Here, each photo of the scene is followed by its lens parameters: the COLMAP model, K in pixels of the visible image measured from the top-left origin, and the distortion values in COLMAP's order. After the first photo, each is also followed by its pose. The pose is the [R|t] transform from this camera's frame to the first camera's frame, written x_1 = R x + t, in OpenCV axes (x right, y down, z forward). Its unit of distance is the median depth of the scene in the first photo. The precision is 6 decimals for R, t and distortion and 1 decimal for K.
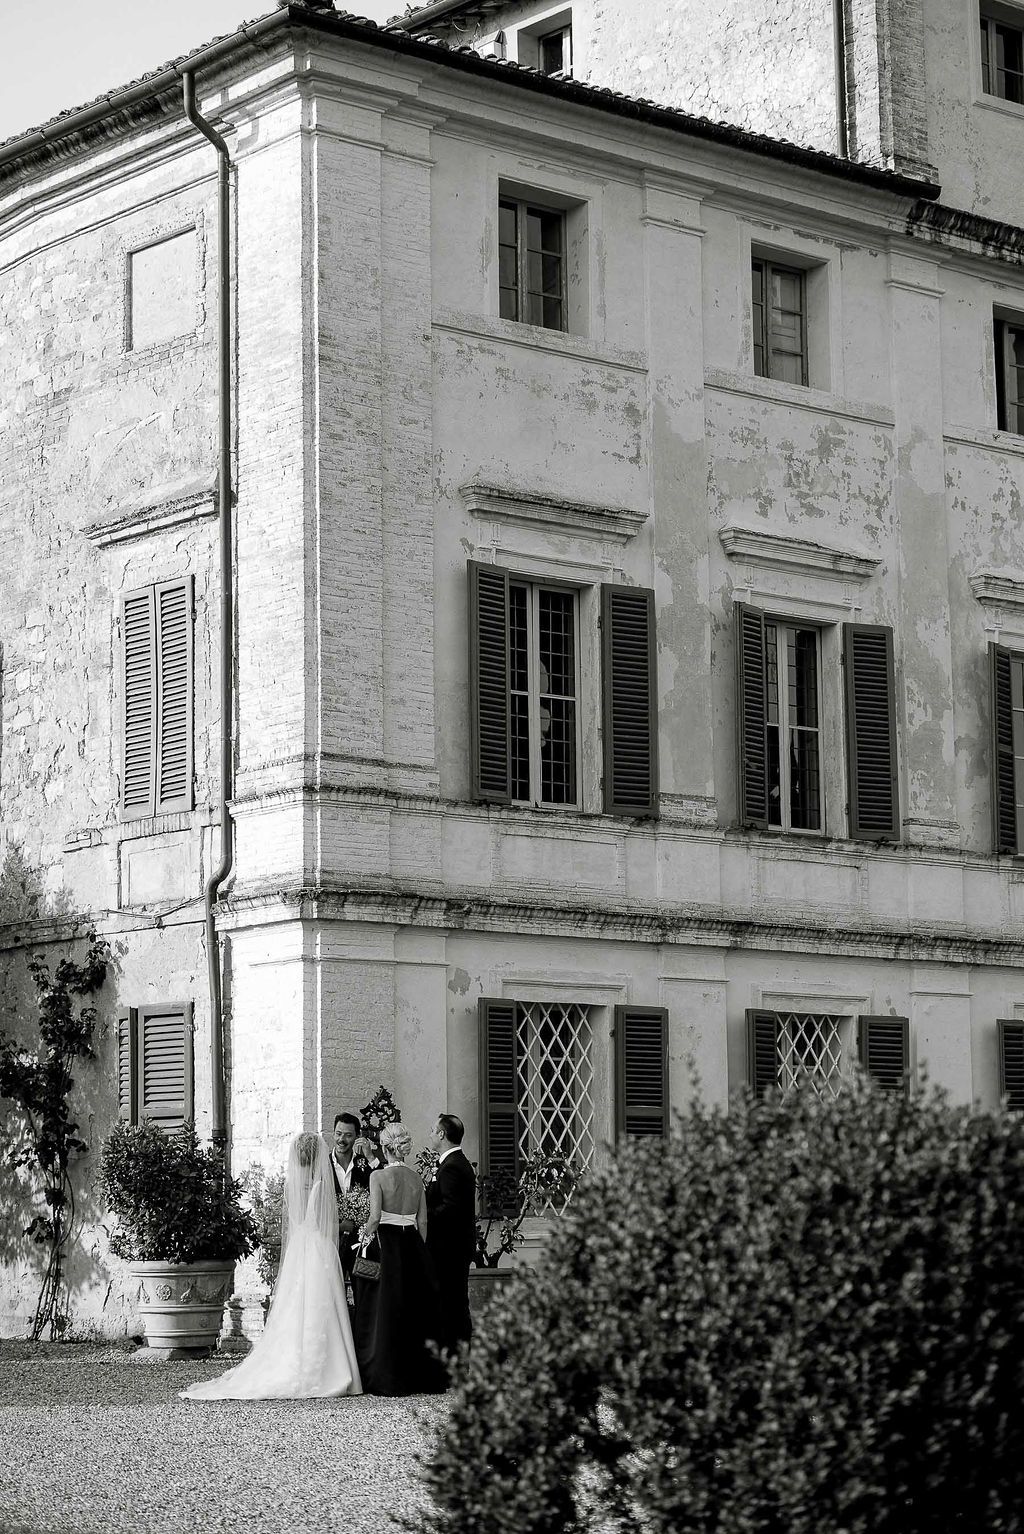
lens RADIAL K [[3445.6, 0, 512.0], [0, 3445.6, 767.0], [0, 0, 1]] dist [0.077889, 0.454330]
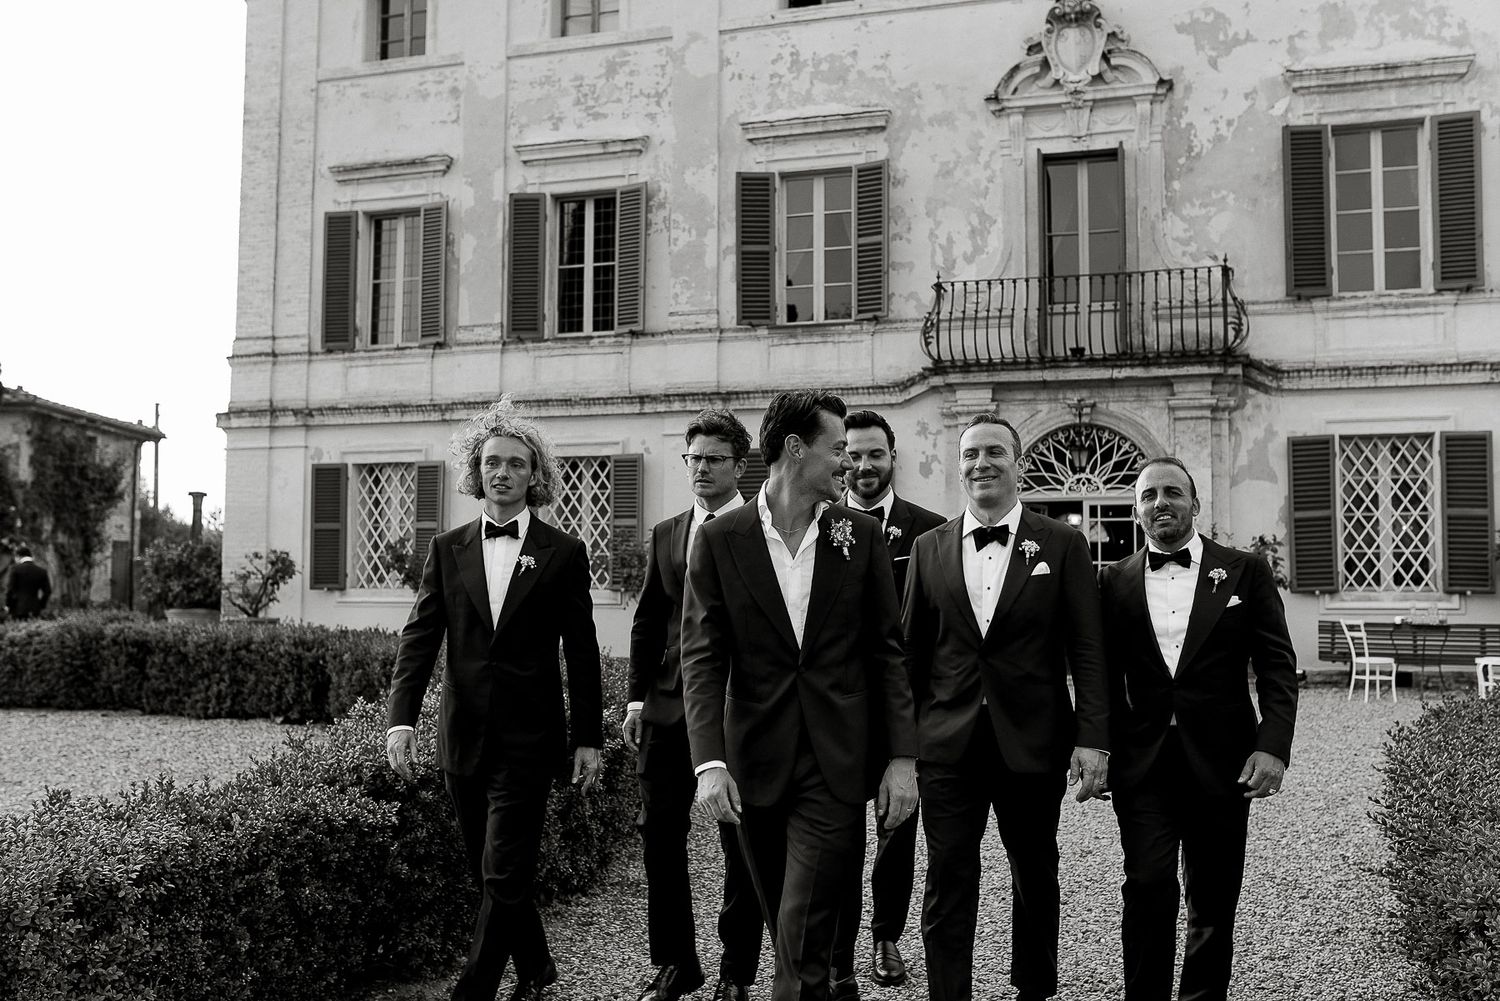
lens RADIAL K [[1752.2, 0, 746.1], [0, 1752.2, 432.9], [0, 0, 1]] dist [-0.011394, 0.022964]
pose [[0.441613, -0.072131, -0.894301, 0.789392], [0.109380, 0.993656, -0.026132, 0.088603], [0.890513, -0.086279, 0.446701, 0.721072]]
